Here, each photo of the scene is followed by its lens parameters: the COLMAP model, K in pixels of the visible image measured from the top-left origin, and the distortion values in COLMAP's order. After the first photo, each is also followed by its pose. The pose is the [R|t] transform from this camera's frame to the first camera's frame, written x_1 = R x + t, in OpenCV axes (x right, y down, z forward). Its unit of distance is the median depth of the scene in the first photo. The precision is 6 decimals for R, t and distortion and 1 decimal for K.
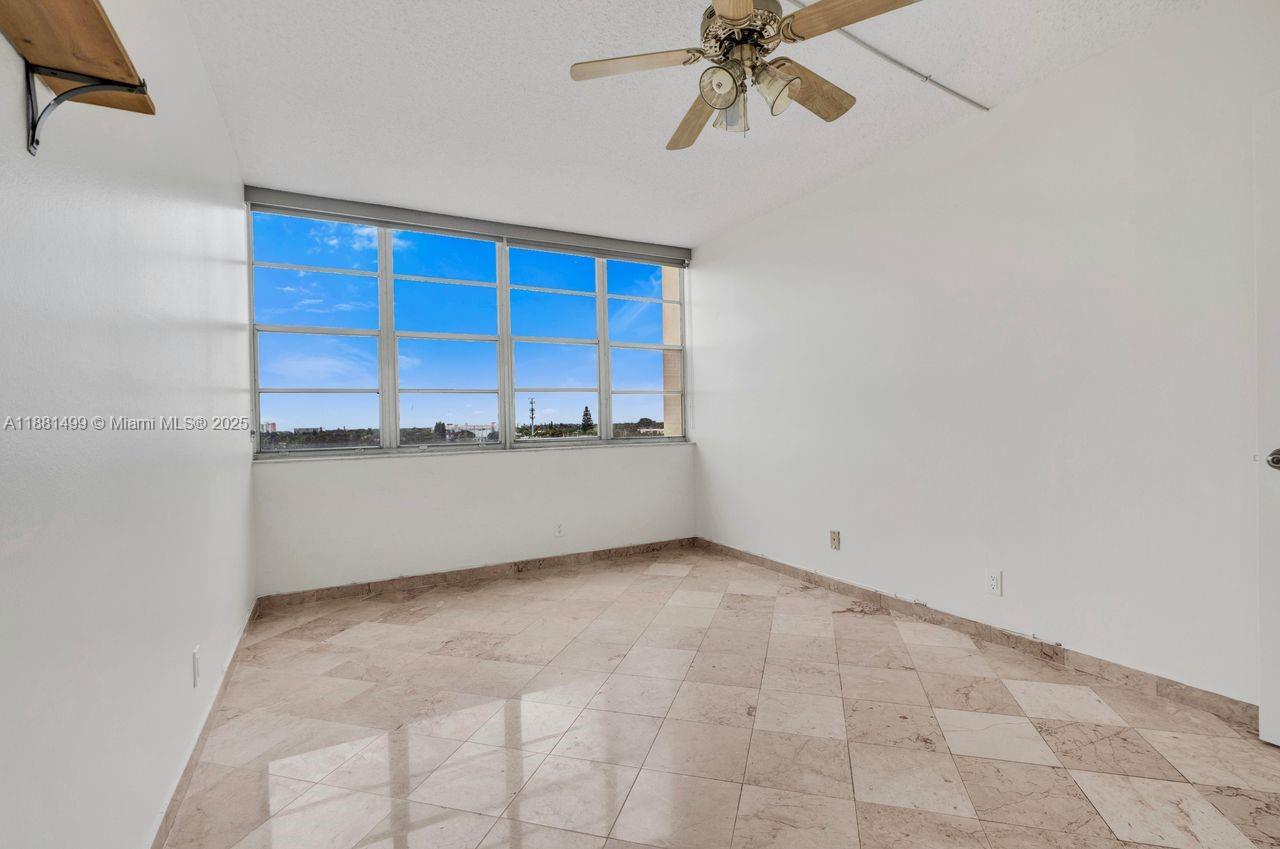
lens RADIAL K [[576.0, 0, 634.6], [0, 576.0, 429.1], [0, 0, 1]] dist [-0.003138, 0.000441]
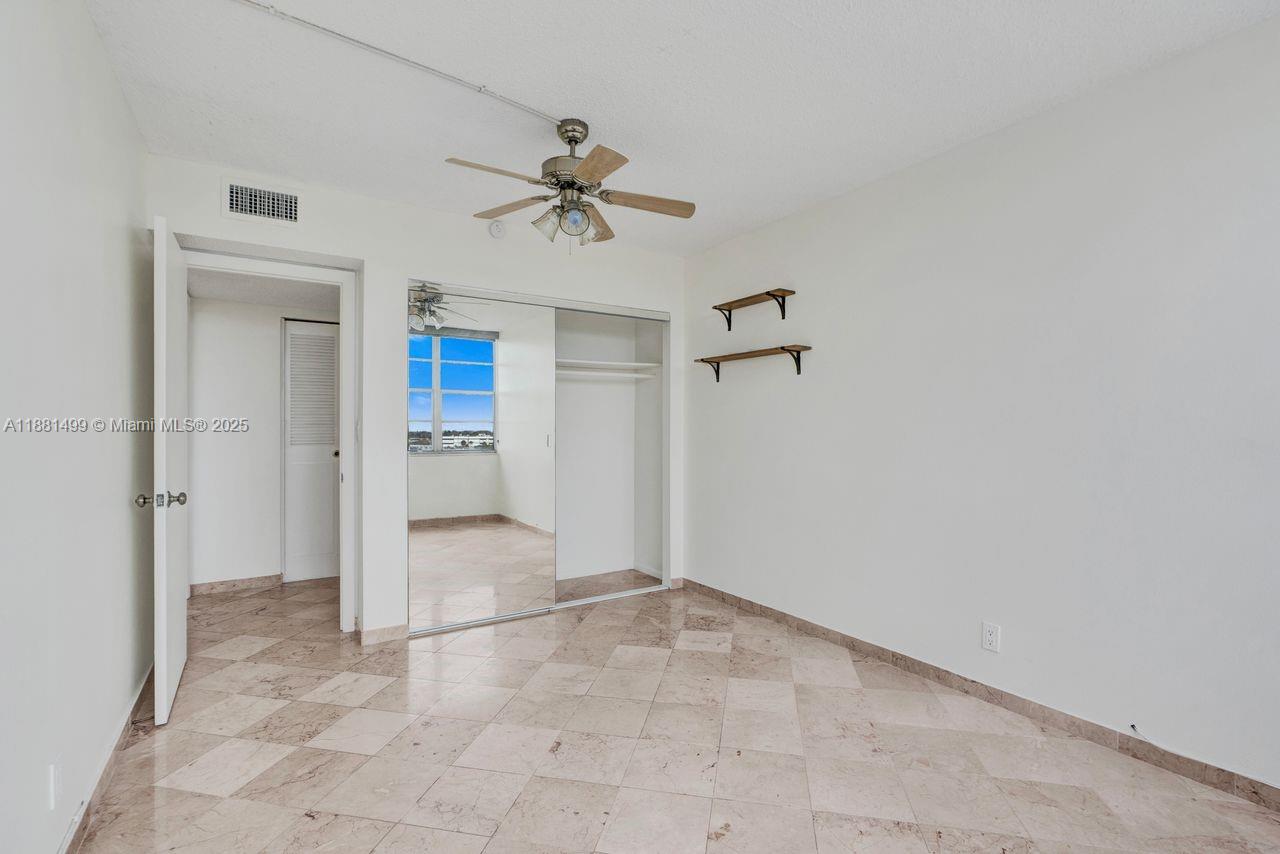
lens RADIAL K [[580.1, 0, 633.5], [0, 580.1, 425.3], [0, 0, 1]] dist [-0.001034, 0.000135]
pose [[-0.996584, 0.021625, -0.079704, 0.080570], [0.020943, 0.999737, 0.009395, -0.054300], [0.079887, 0.007694, -0.996774, 1.221194]]
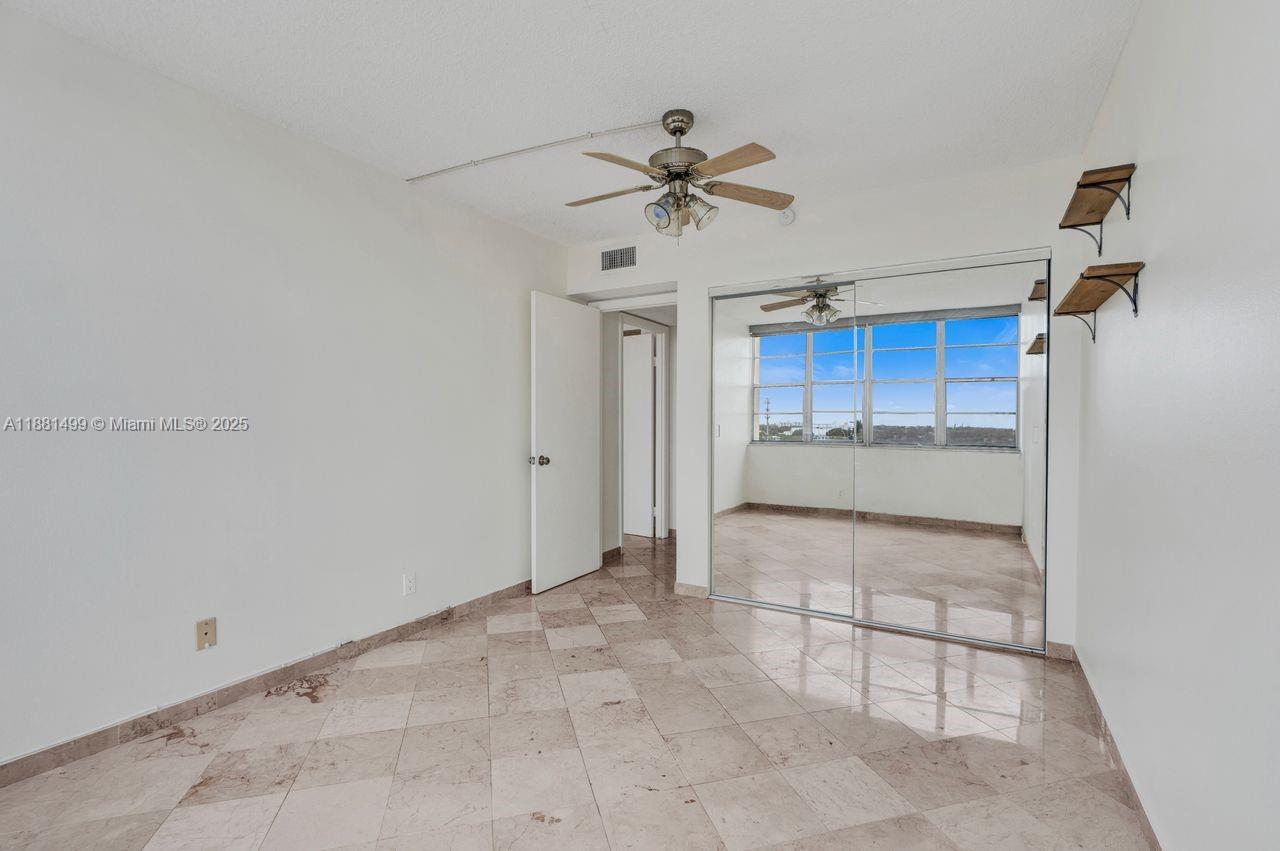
lens RADIAL K [[575.5, 0, 650.2], [0, 575.5, 430.2], [0, 0, 1]] dist [-0.001953, 0.000217]
pose [[-0.538056, 0.007055, 0.842880, -0.480545], [0.019402, 0.999804, 0.004017, -0.032360], [-0.842686, 0.018515, -0.538087, 0.923123]]
